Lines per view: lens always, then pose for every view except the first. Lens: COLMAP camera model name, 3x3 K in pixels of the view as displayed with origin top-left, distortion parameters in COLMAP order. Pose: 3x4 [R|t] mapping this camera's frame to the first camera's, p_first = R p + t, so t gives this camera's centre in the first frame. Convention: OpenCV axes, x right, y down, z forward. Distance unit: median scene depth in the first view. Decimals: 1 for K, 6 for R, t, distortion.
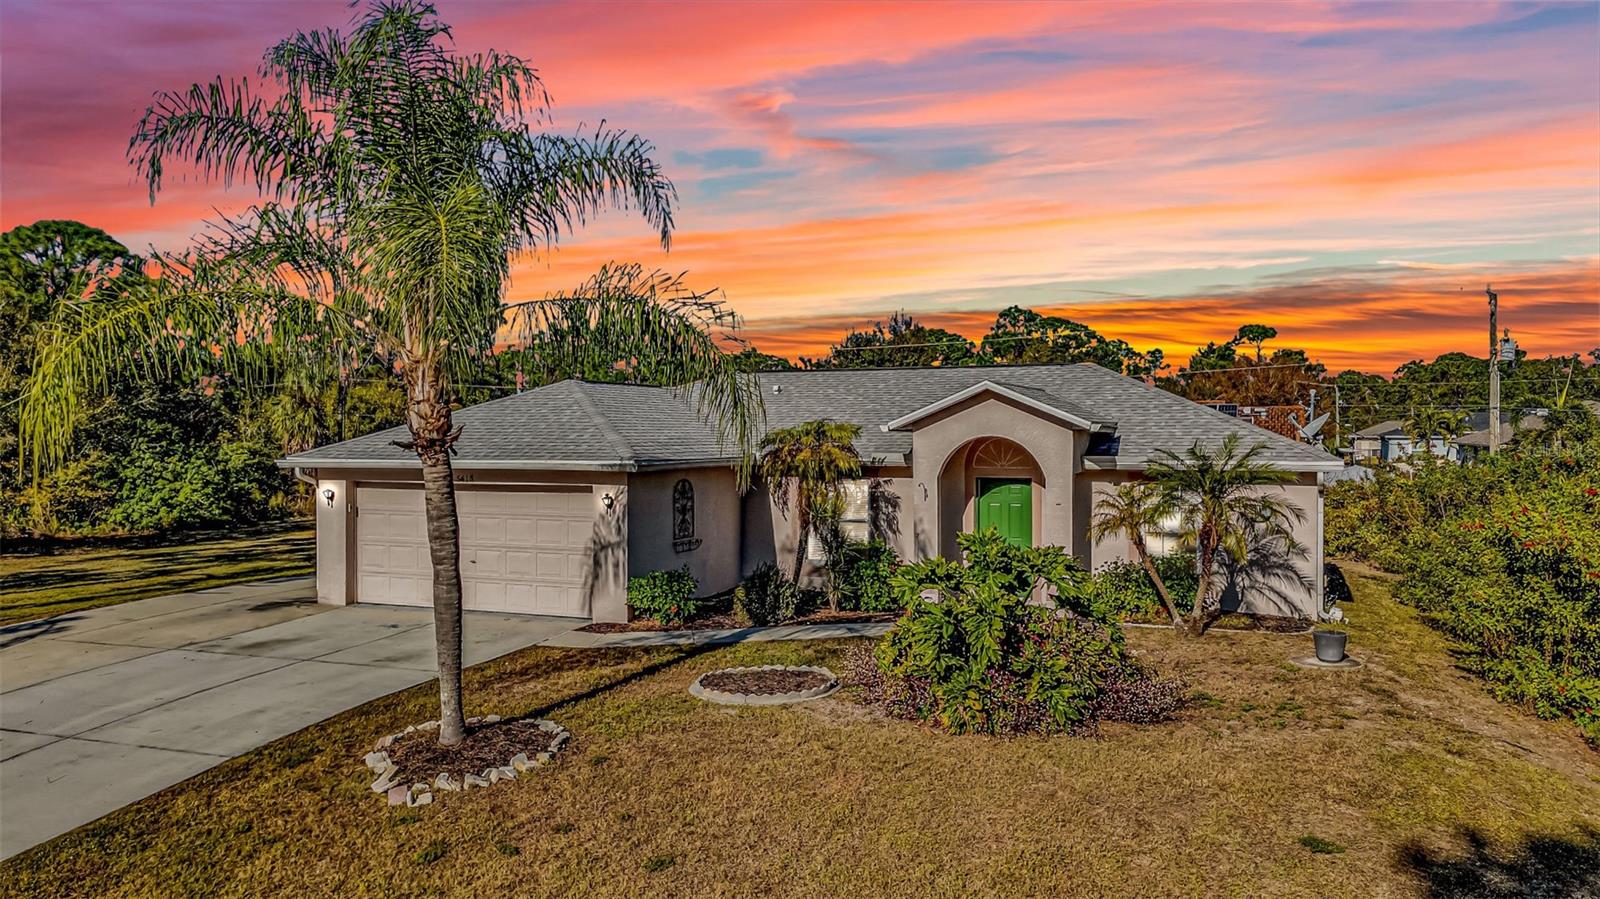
lens RADIAL K [[1142.1, 0, 800.0], [0, 1142.1, 449.5], [0, 0, 1]] dist [0.006121, 0.001393]
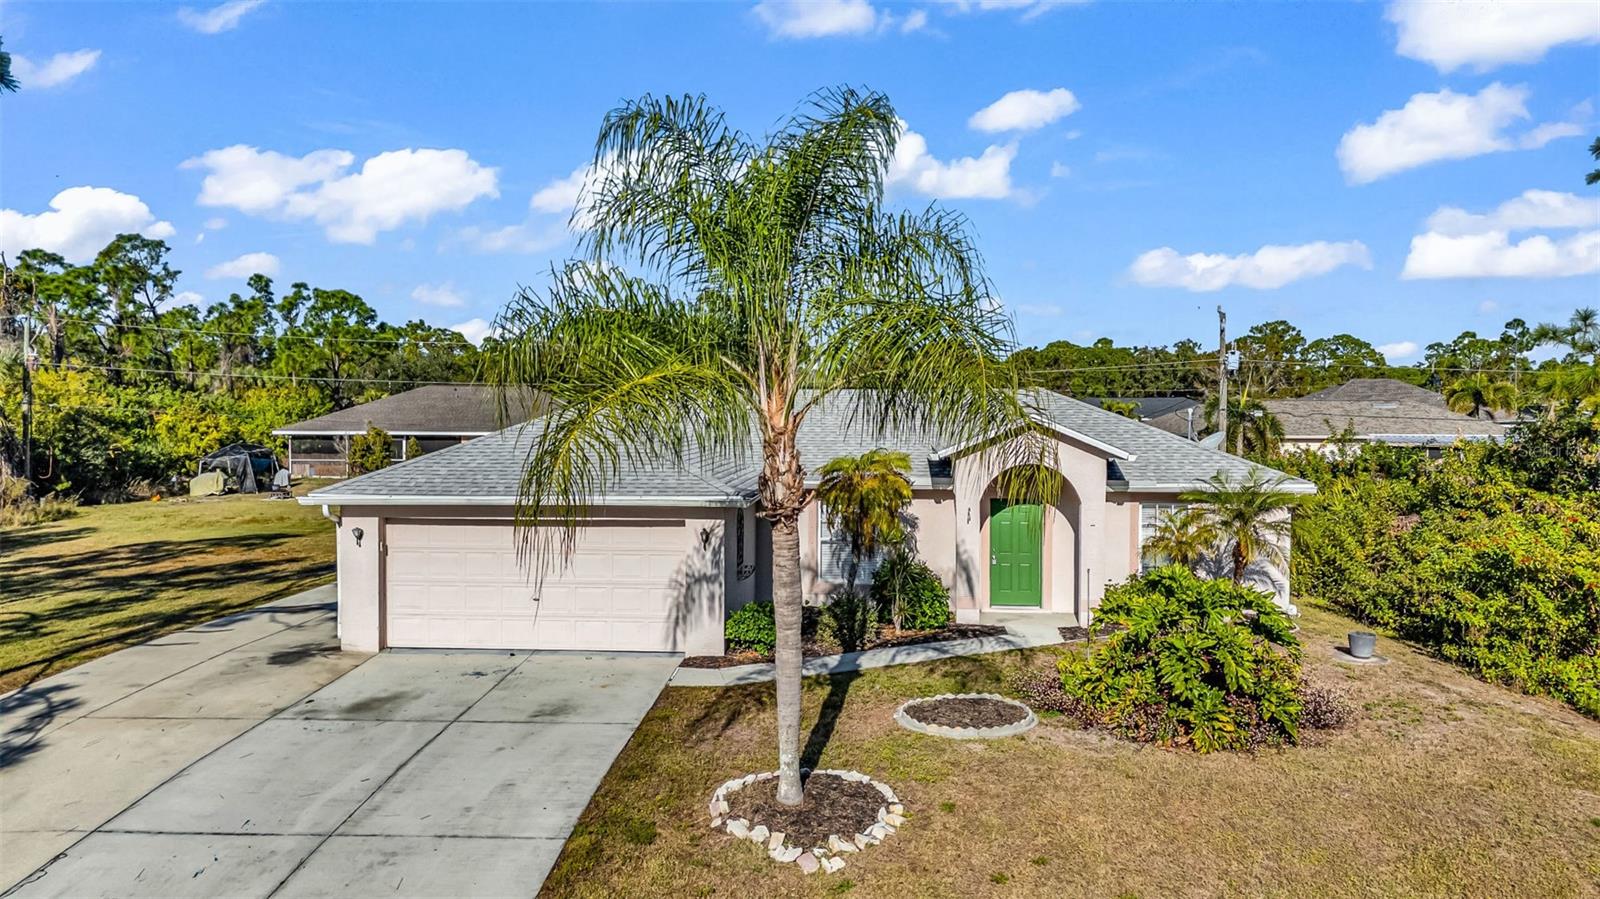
lens RADIAL K [[1135.6, 0, 800.5], [0, 1135.6, 372.1], [0, 0, 1]] dist [0.072248, -0.111116]
pose [[0.964047, 0.006664, 0.265647, -0.356352], [0.006830, 0.998734, -0.049844, -0.048674], [-0.265643, 0.049866, 0.962781, -0.006930]]
